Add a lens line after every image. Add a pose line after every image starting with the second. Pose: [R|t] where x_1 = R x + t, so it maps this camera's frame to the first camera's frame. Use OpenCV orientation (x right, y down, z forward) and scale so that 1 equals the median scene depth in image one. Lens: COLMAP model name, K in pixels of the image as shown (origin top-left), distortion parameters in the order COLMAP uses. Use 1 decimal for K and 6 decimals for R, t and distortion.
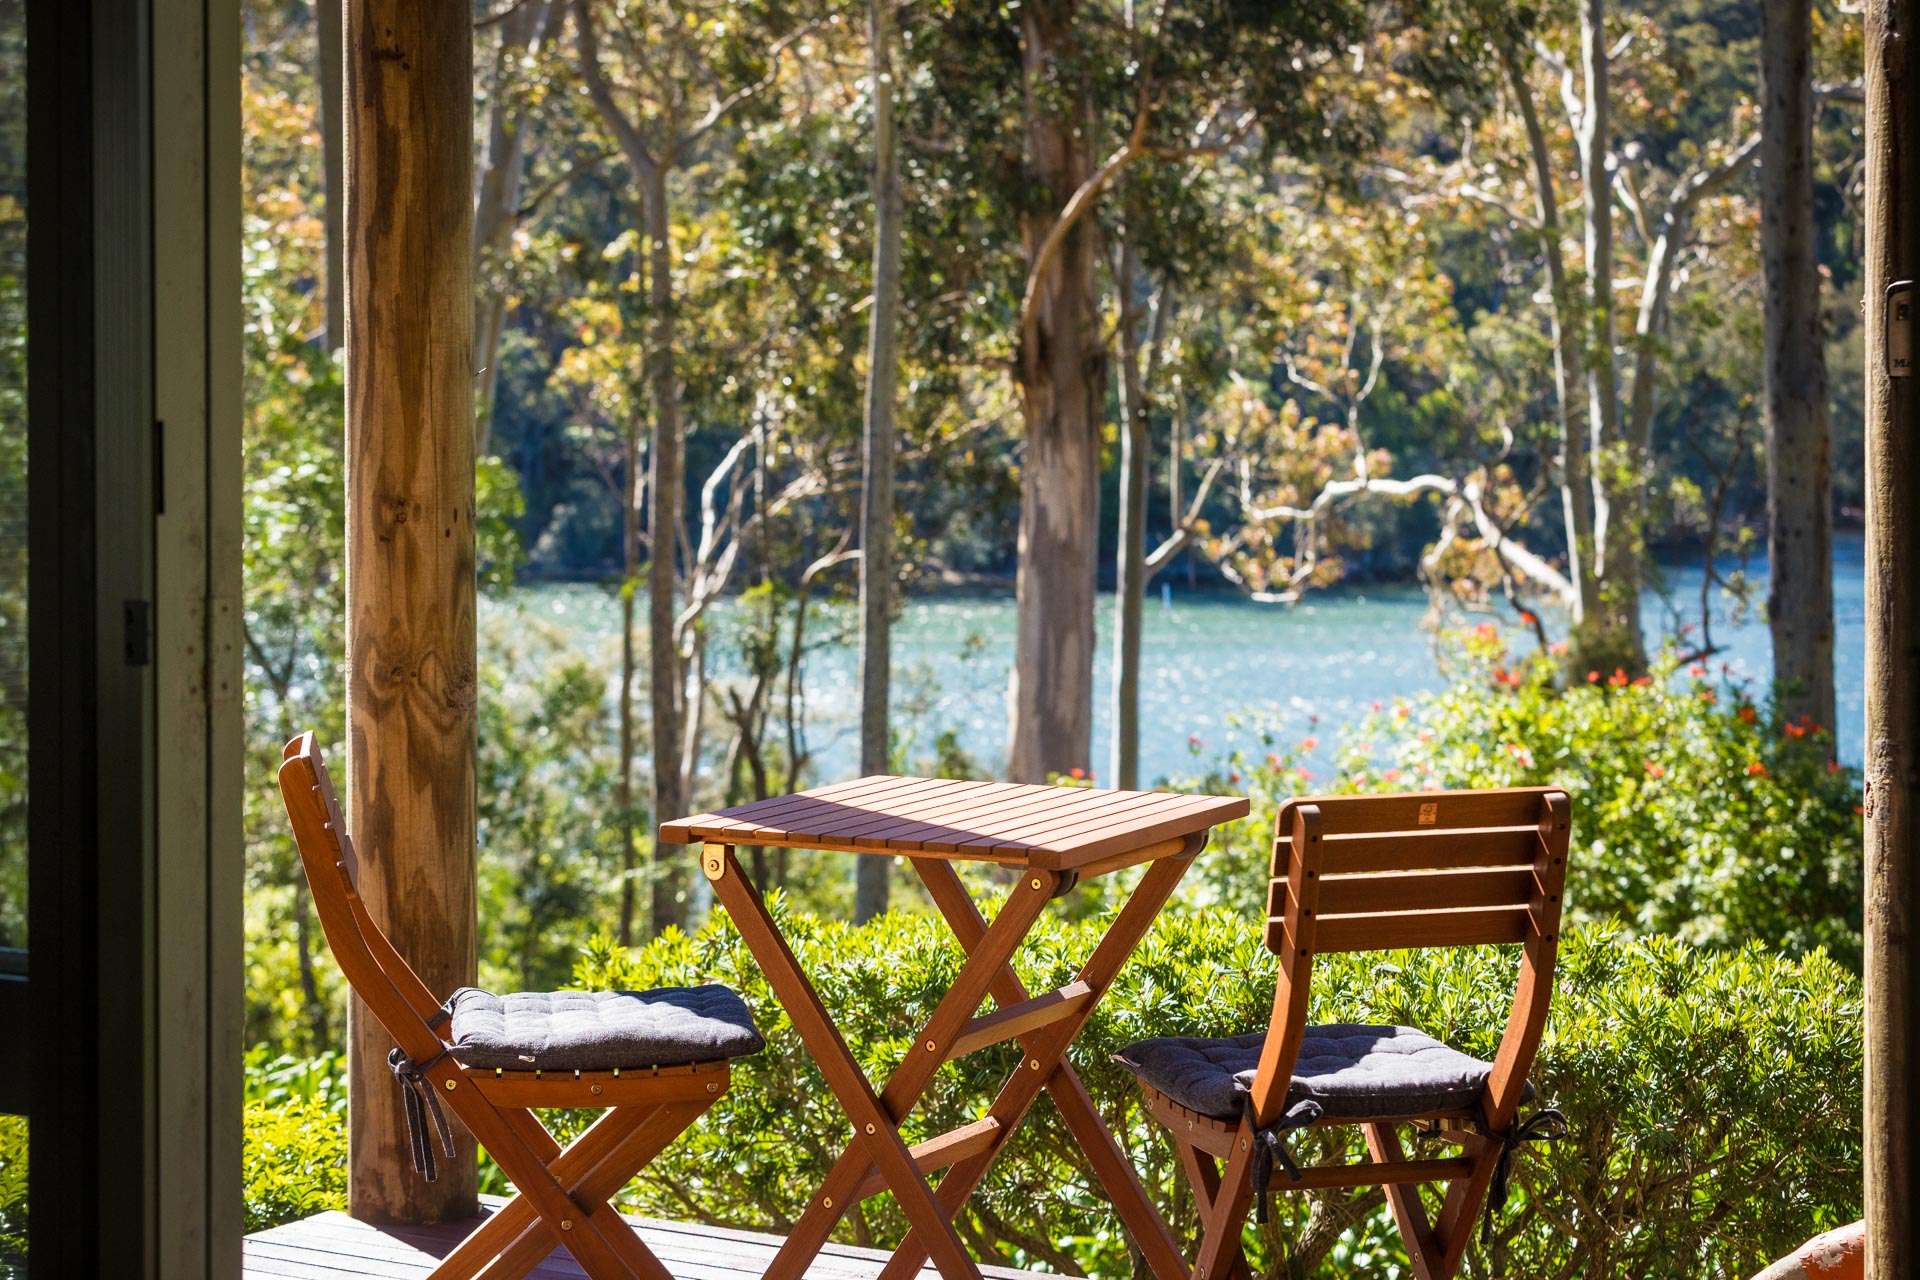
lens RADIAL K [[3950.7, 0, 961.4], [0, 3950.7, 633.9], [0, 0, 1]] dist [0.107672, 0.000000]
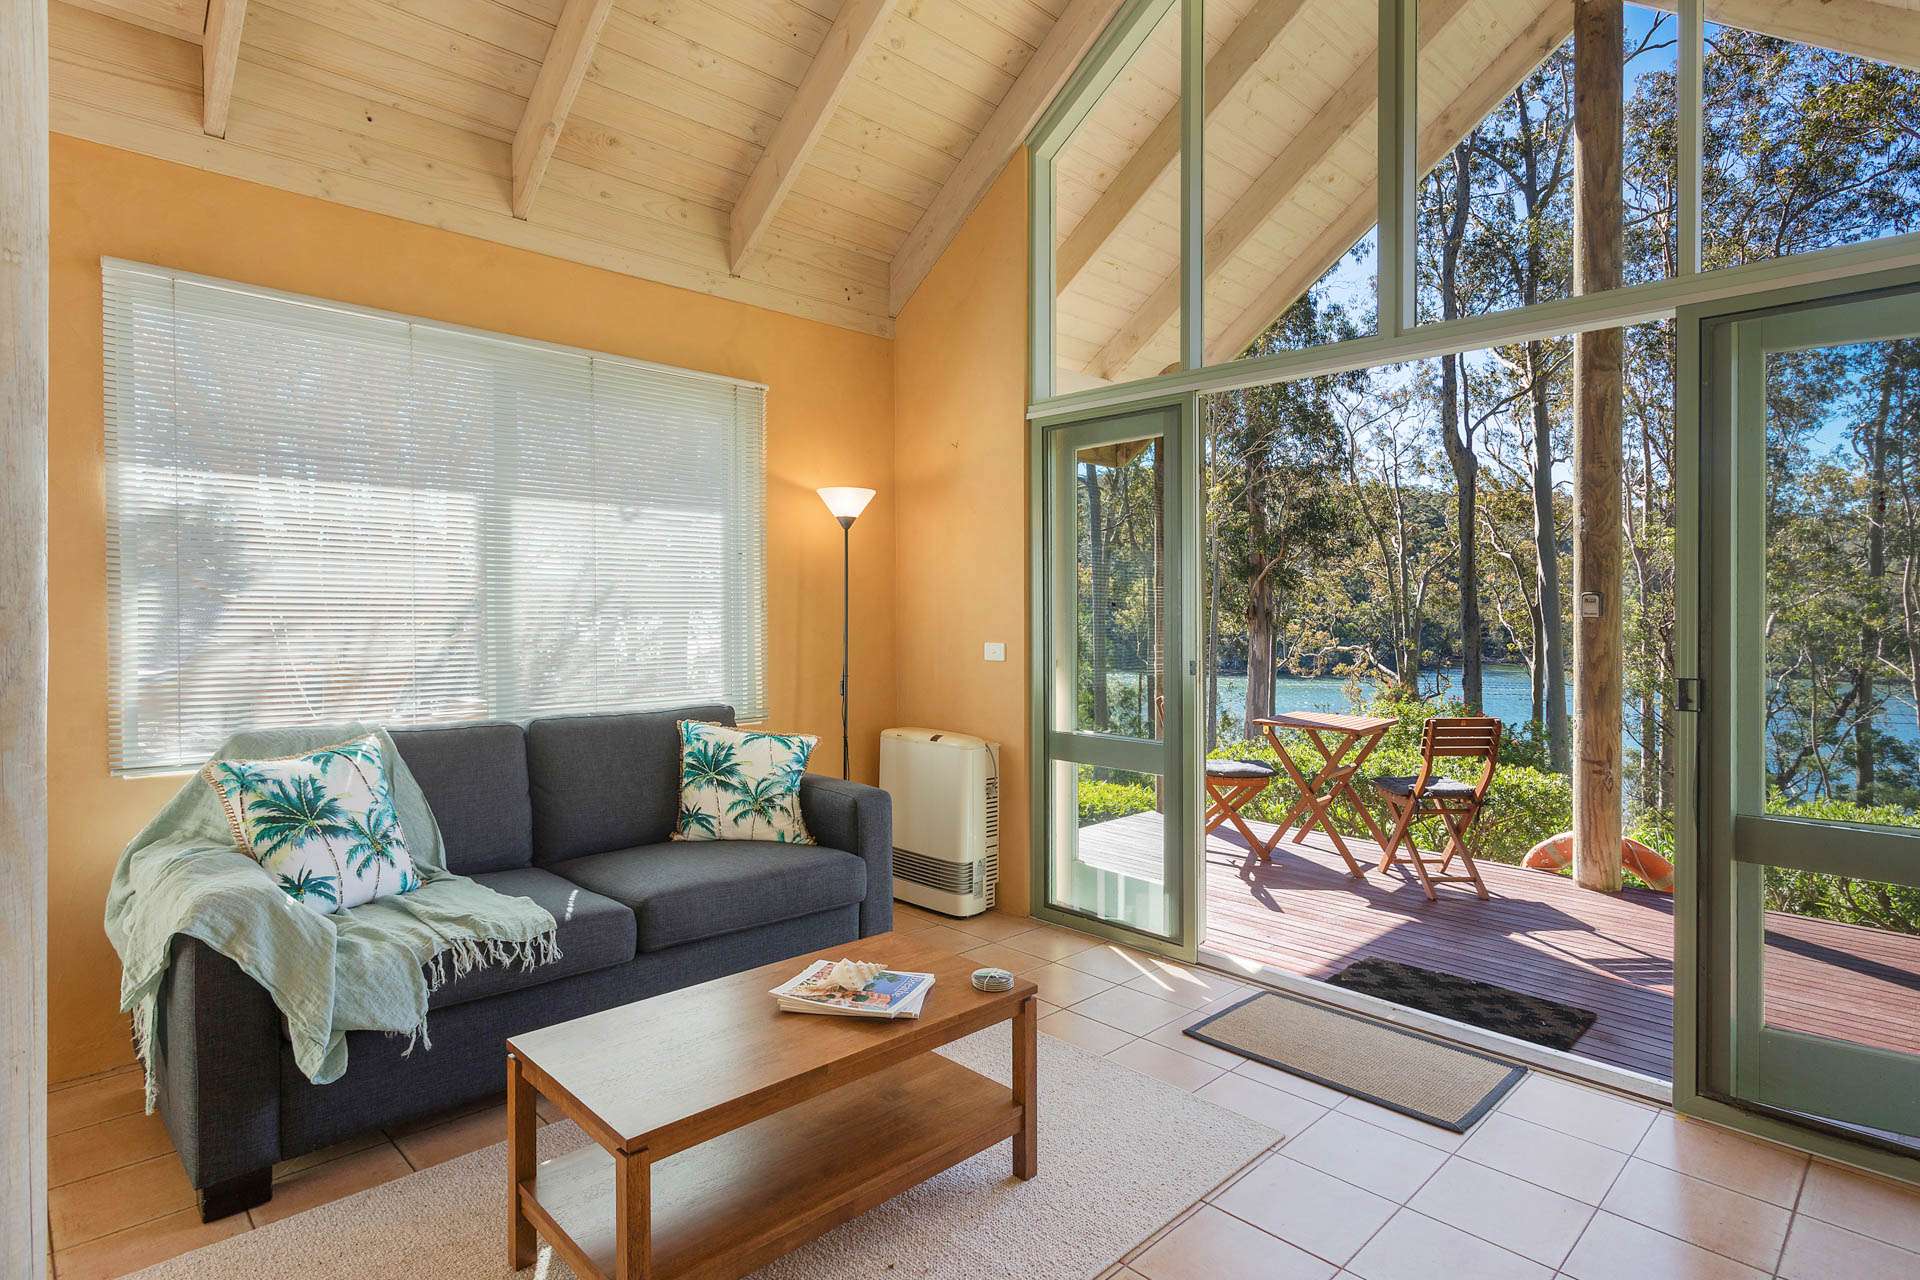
lens RADIAL K [[1004.4, 0, 957.1], [0, 1004.4, 639.1], [0, 0, 1]] dist [0.001689, 0.000028]
pose [[0.968409, 0.016036, -0.248853, -0.111566], [-0.026588, 0.998882, -0.039099, 0.011148], [0.247947, 0.044480, 0.967752, -0.117463]]
